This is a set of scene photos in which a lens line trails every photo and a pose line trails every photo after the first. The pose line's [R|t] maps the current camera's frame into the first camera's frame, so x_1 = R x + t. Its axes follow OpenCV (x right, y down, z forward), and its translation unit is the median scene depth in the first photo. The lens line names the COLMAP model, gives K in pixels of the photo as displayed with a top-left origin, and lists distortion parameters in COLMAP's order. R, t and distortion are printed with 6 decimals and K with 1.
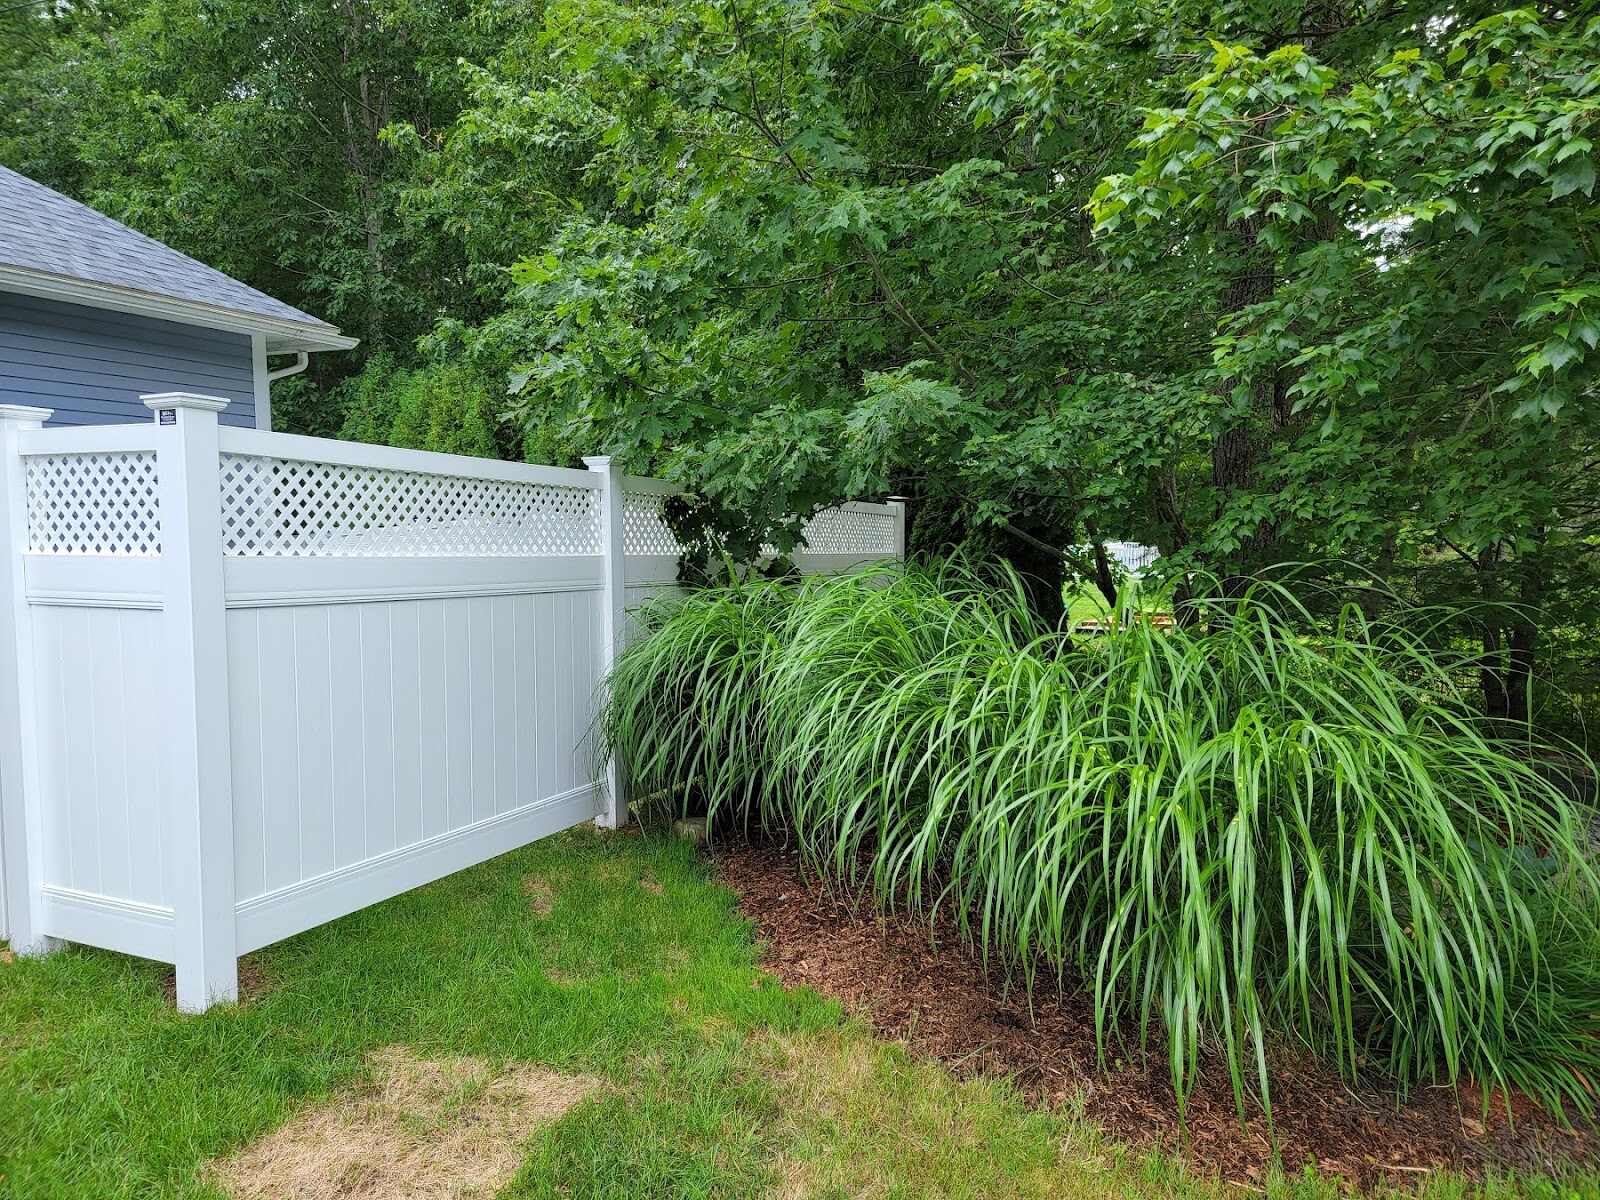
lens RADIAL K [[1124.7, 0, 822.1], [0, 1124.7, 595.8], [0, 0, 1]] dist [0.118771, -0.110494]
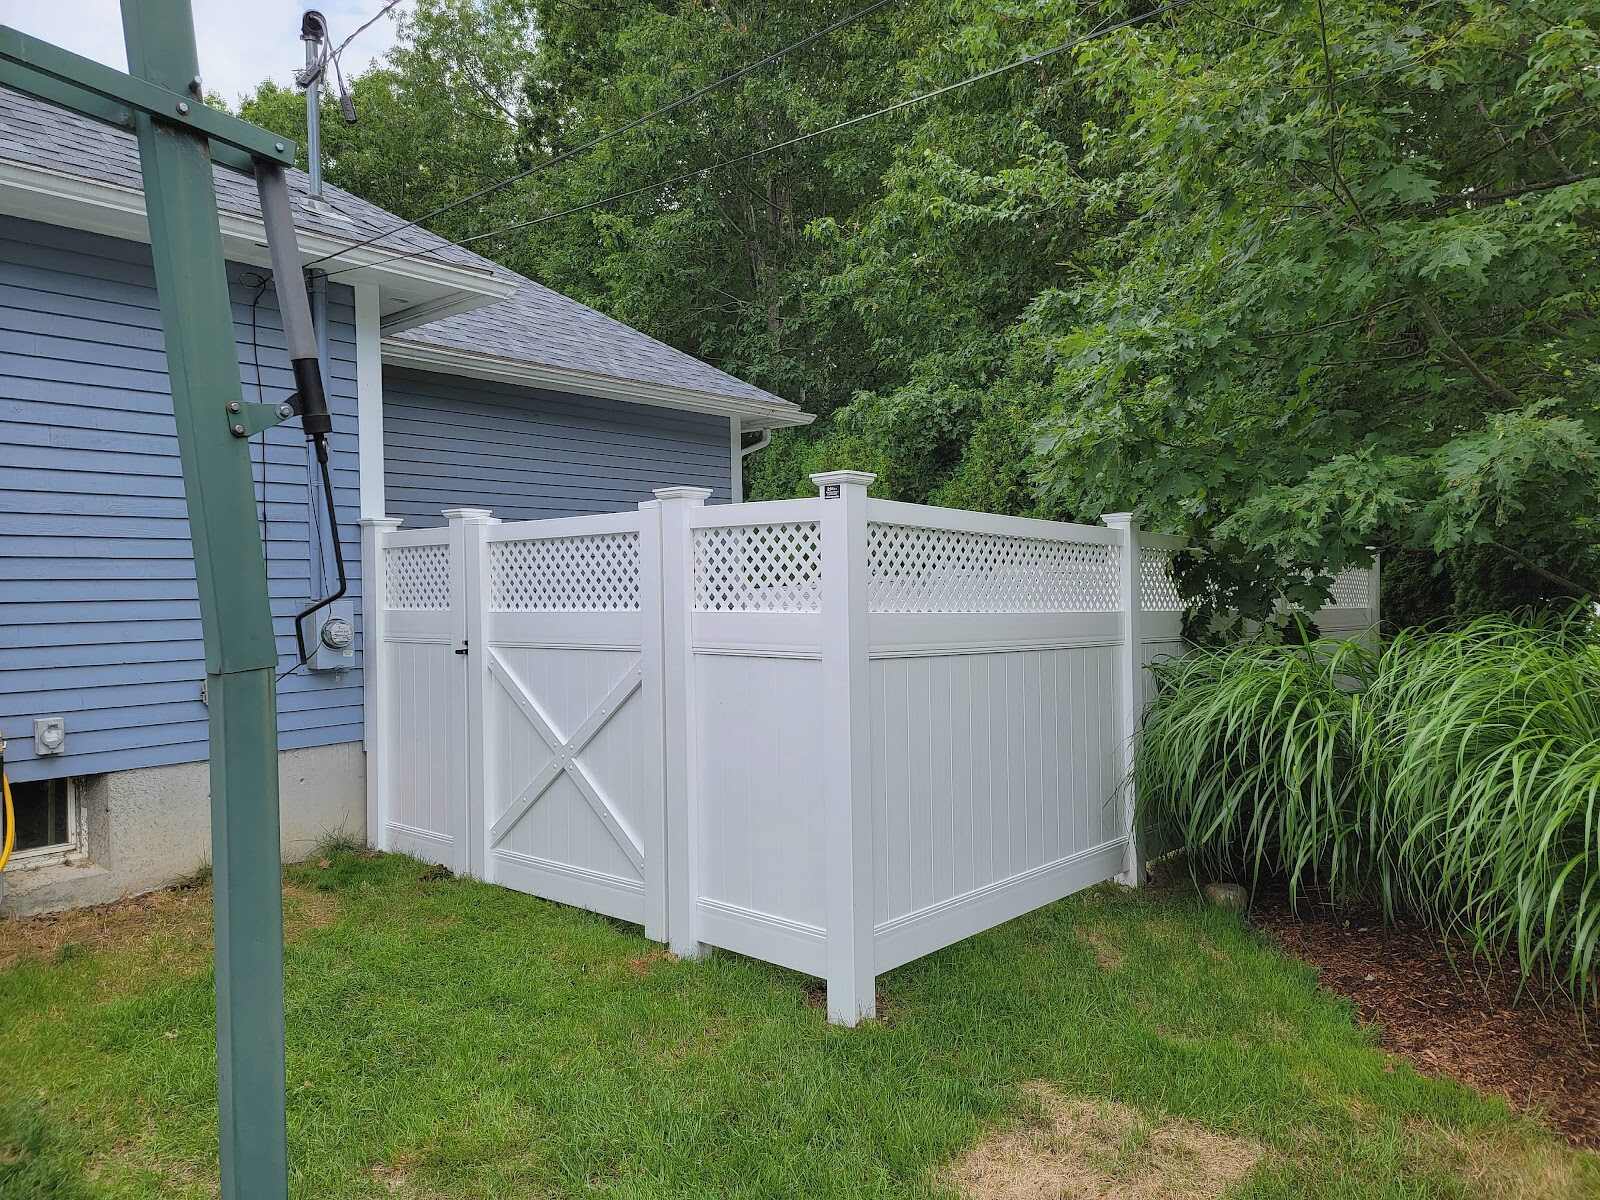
lens RADIAL K [[1128.3, 0, 800.0], [0, 1128.3, 600.0], [0, 0, 1]] dist [0.087363, -0.079982]
pose [[0.955364, -0.003665, -0.295410, -0.186960], [-0.009798, 0.998980, -0.044083, 0.001588], [0.295270, 0.045010, 0.954353, -0.052539]]
